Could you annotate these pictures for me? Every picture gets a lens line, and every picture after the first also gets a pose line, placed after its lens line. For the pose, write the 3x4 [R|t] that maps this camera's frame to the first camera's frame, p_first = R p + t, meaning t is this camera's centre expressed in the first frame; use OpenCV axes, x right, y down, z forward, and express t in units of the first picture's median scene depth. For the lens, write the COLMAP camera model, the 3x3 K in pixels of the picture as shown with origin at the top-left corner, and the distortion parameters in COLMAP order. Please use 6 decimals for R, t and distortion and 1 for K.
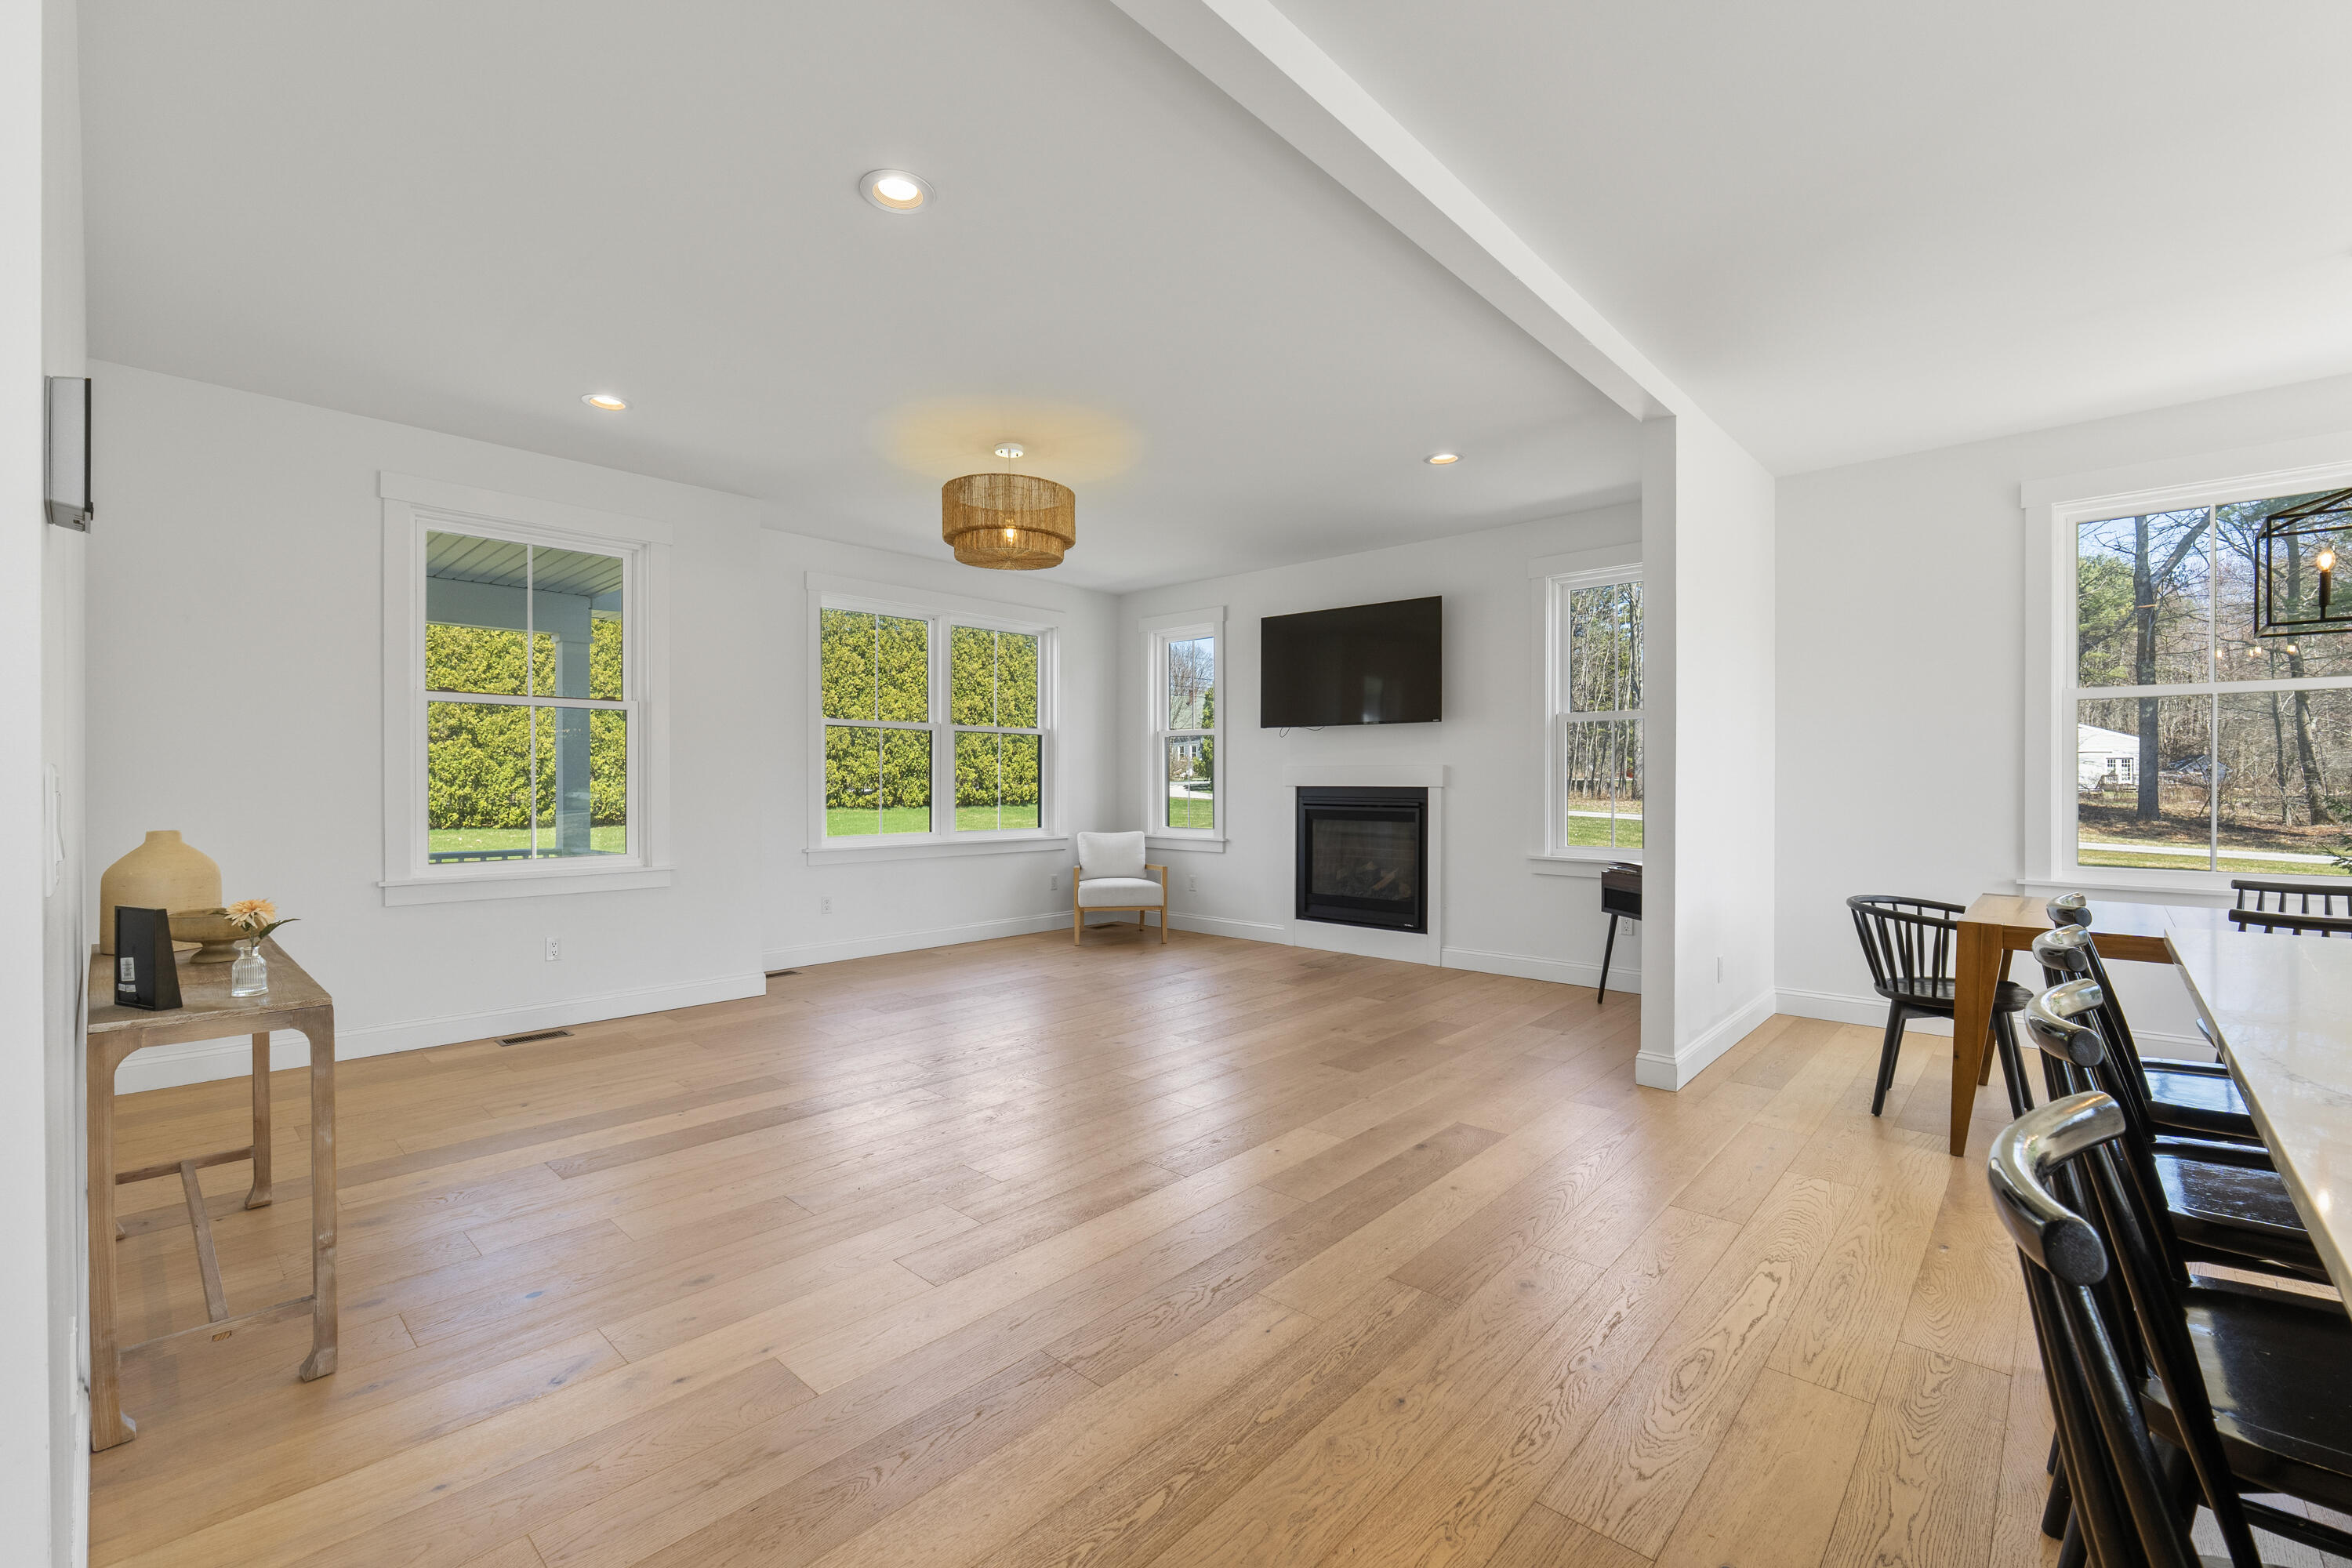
lens RADIAL K [[993.6, 0, 1186.8], [0, 993.6, 796.4], [0, 0, 1]] dist [0.000444, -0.000068]
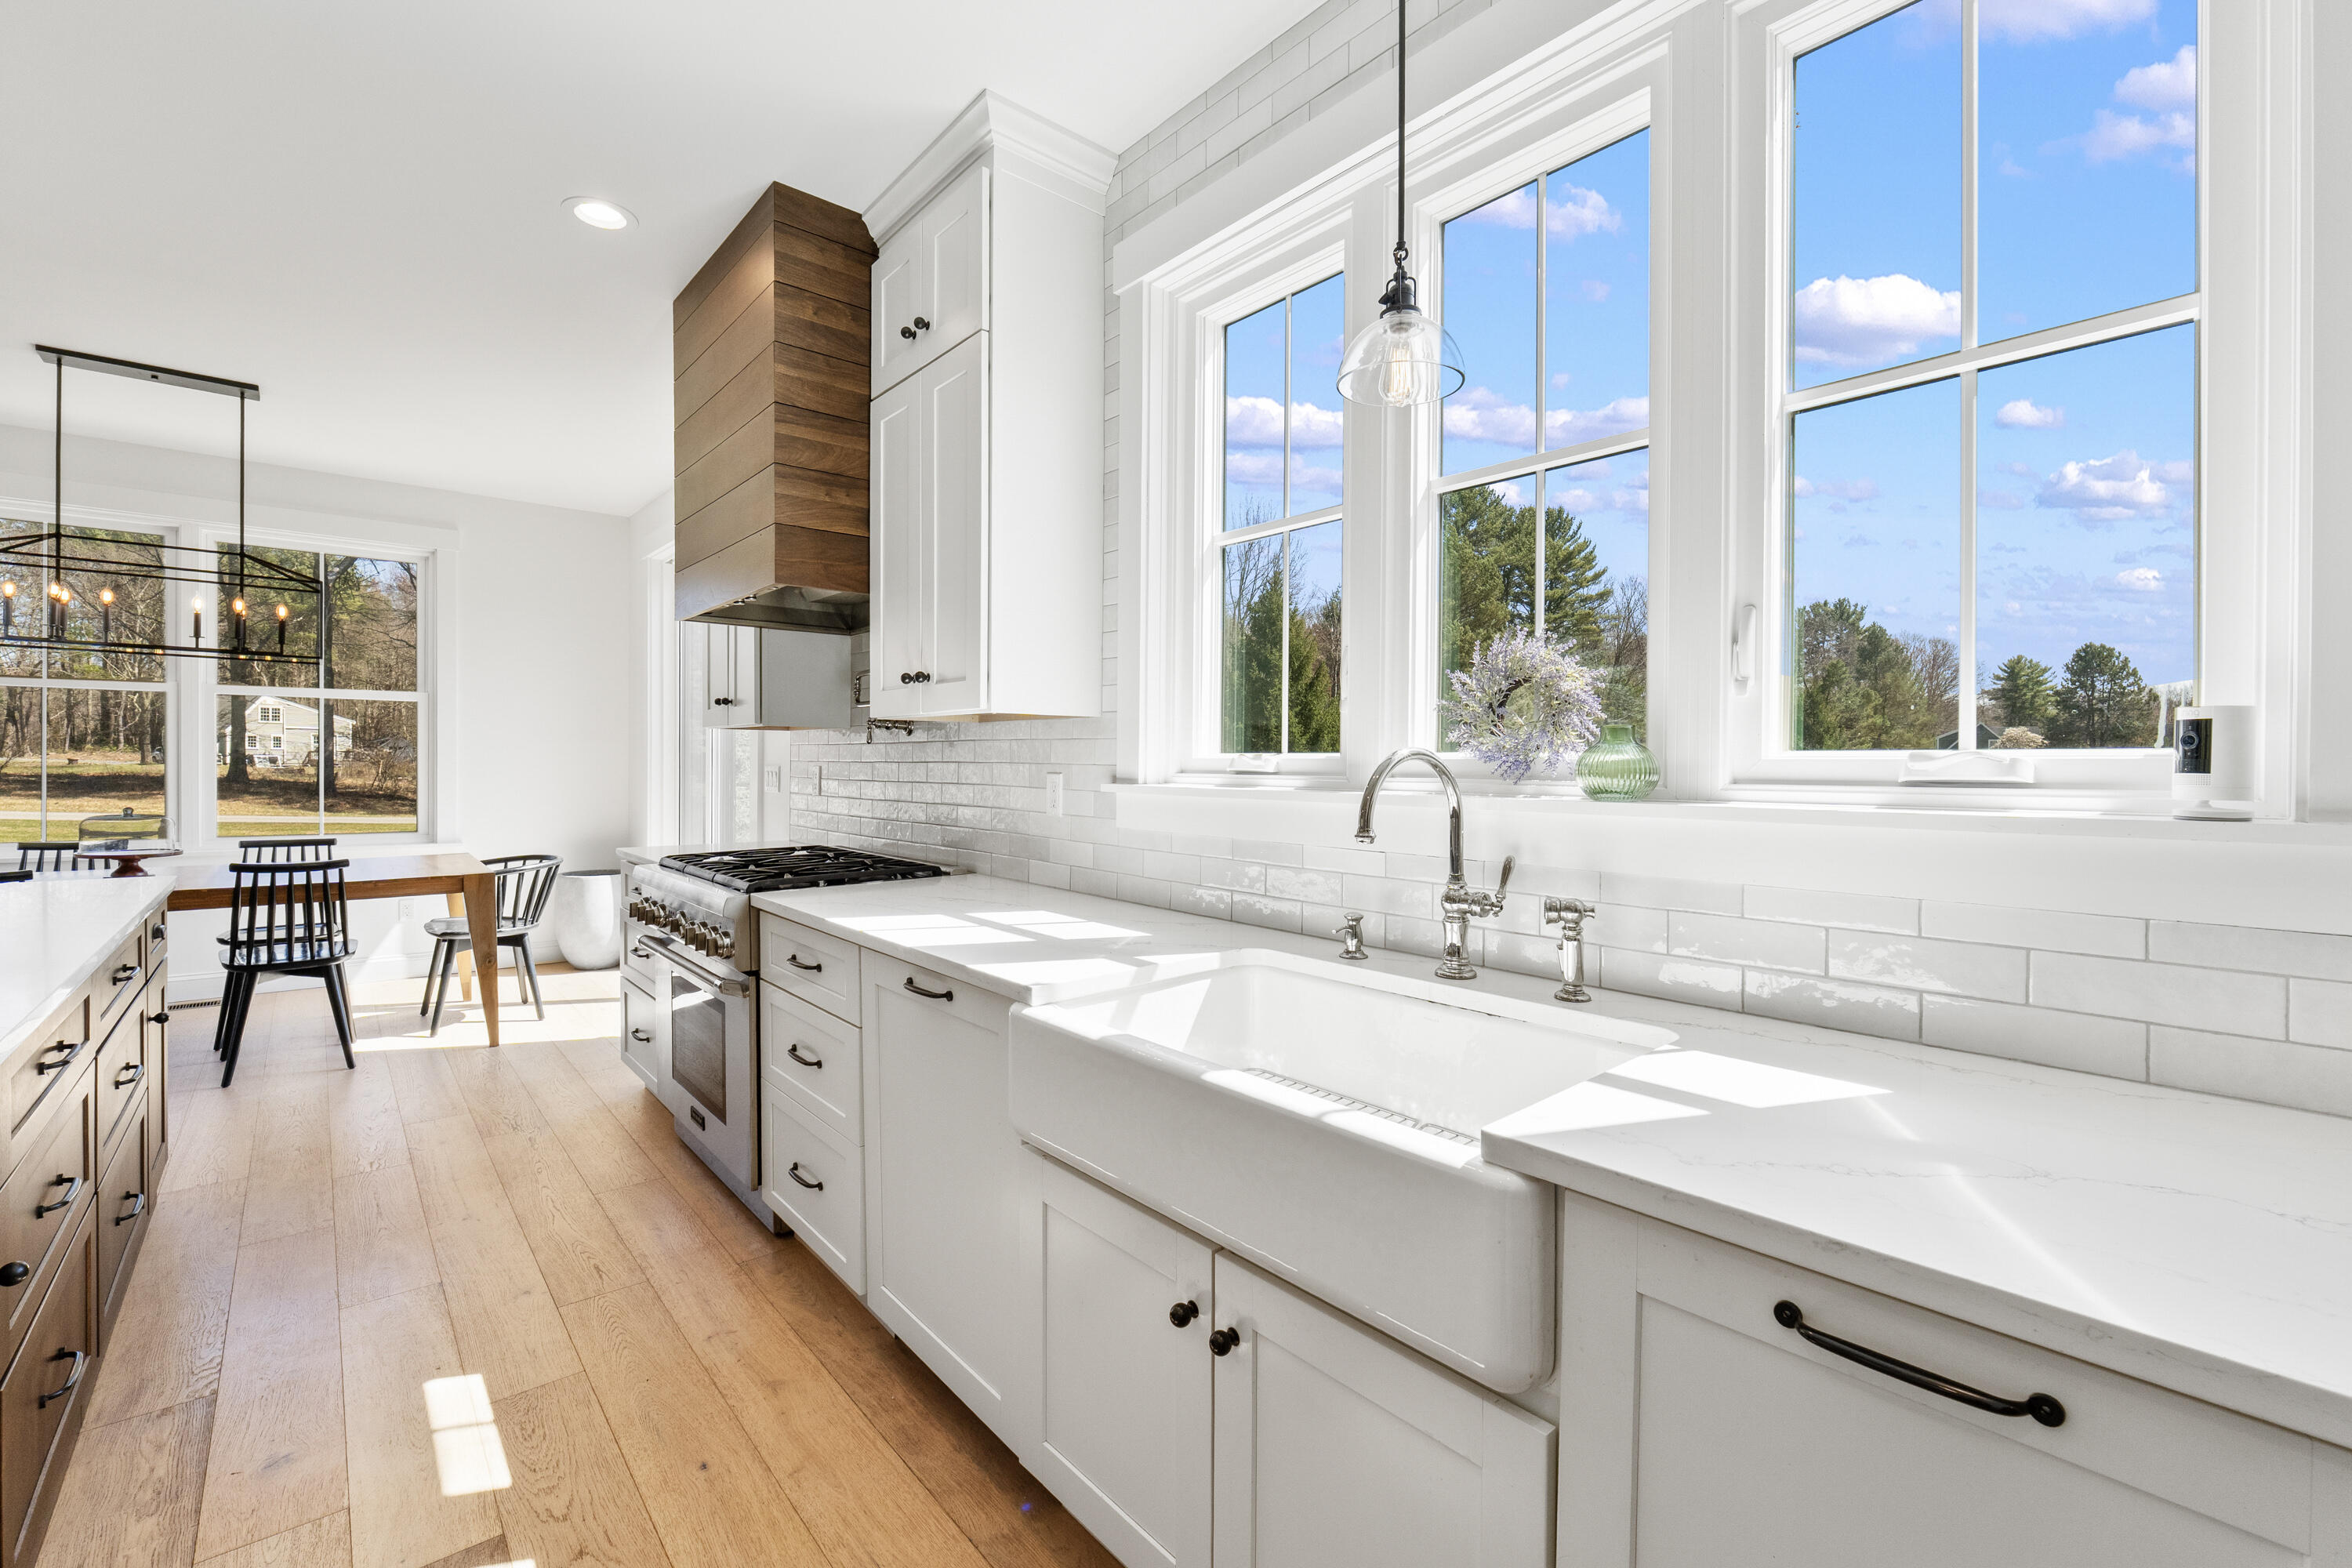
lens RADIAL K [[1004.6, 0, 1155.3], [0, 1004.6, 772.3], [0, 0, 1]] dist [0.000004, -0.000294]
pose [[0.137123, -0.005945, 0.990536, 0.057915], [0.001182, 0.999982, 0.005838, -0.000388], [-0.990553, 0.000371, 0.137127, -0.250471]]
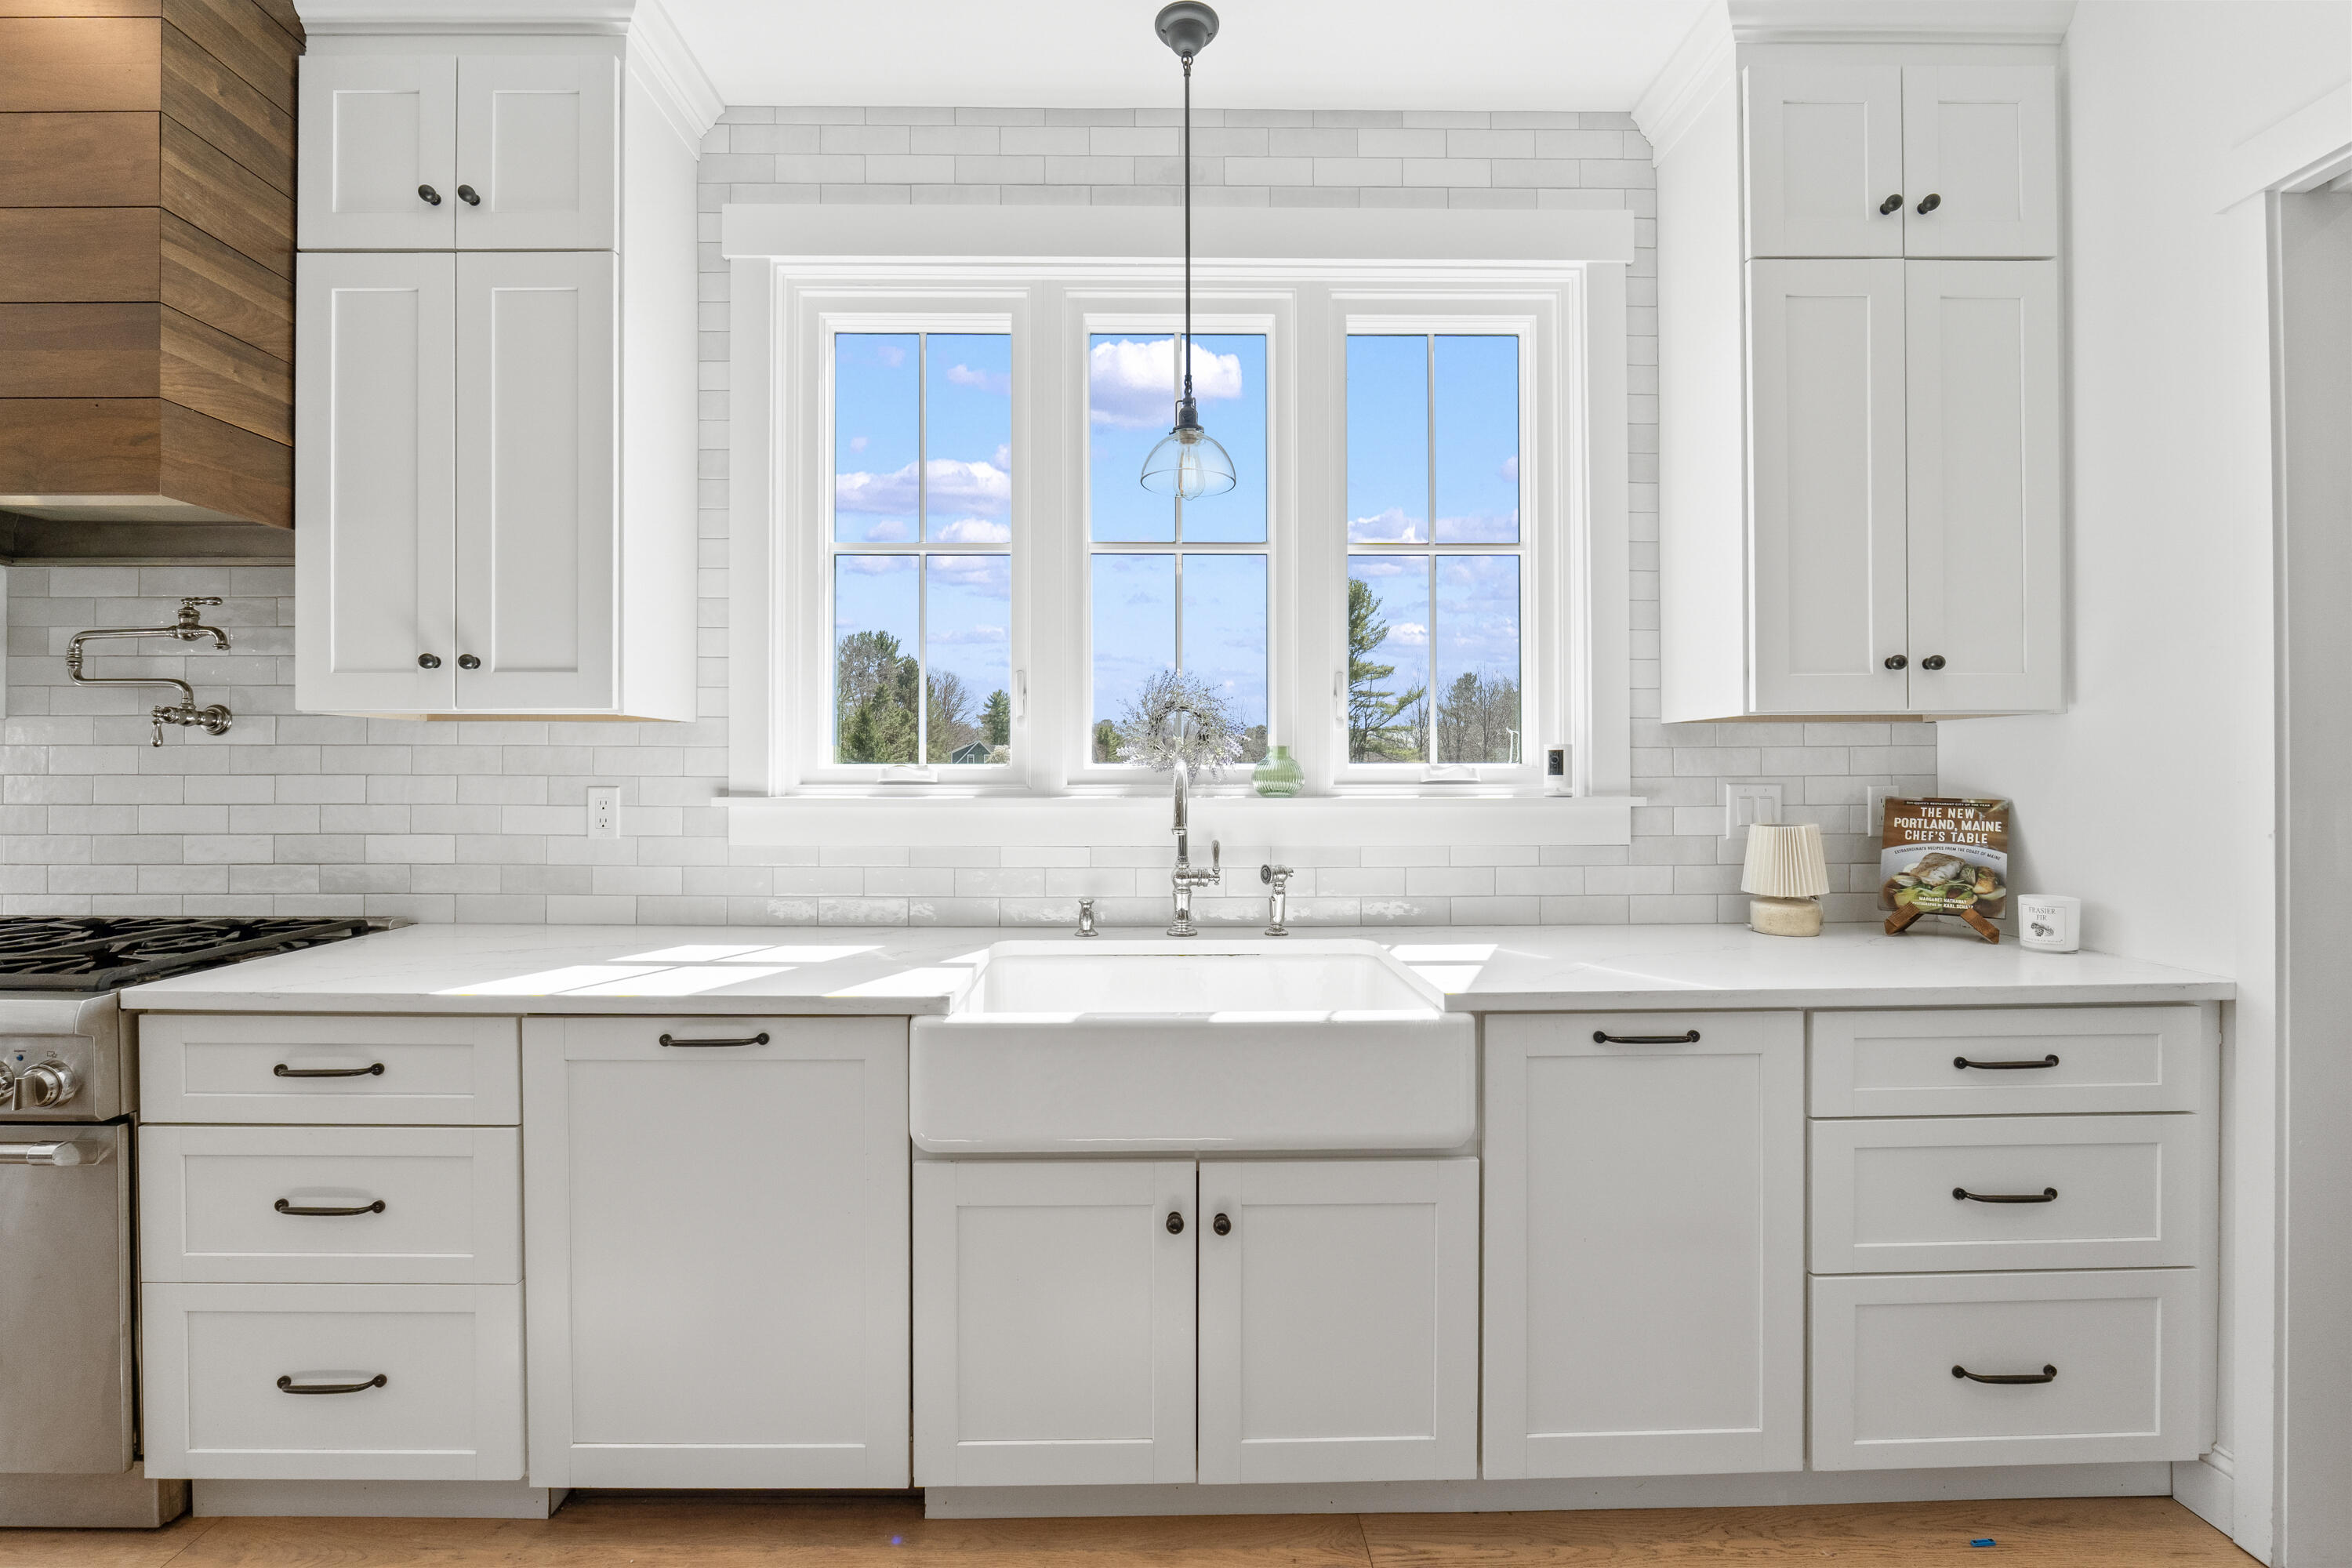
lens RADIAL K [[1014.3, 0, 1174.5], [0, 1014.3, 773.0], [0, 0, 1]] dist [-0.001895, -0.000204]
pose [[-0.679153, 0.005654, 0.733975, 0.071244], [0.008241, 0.999966, -0.000078, -0.000757], [-0.733951, 0.005996, -0.679176, -0.095055]]
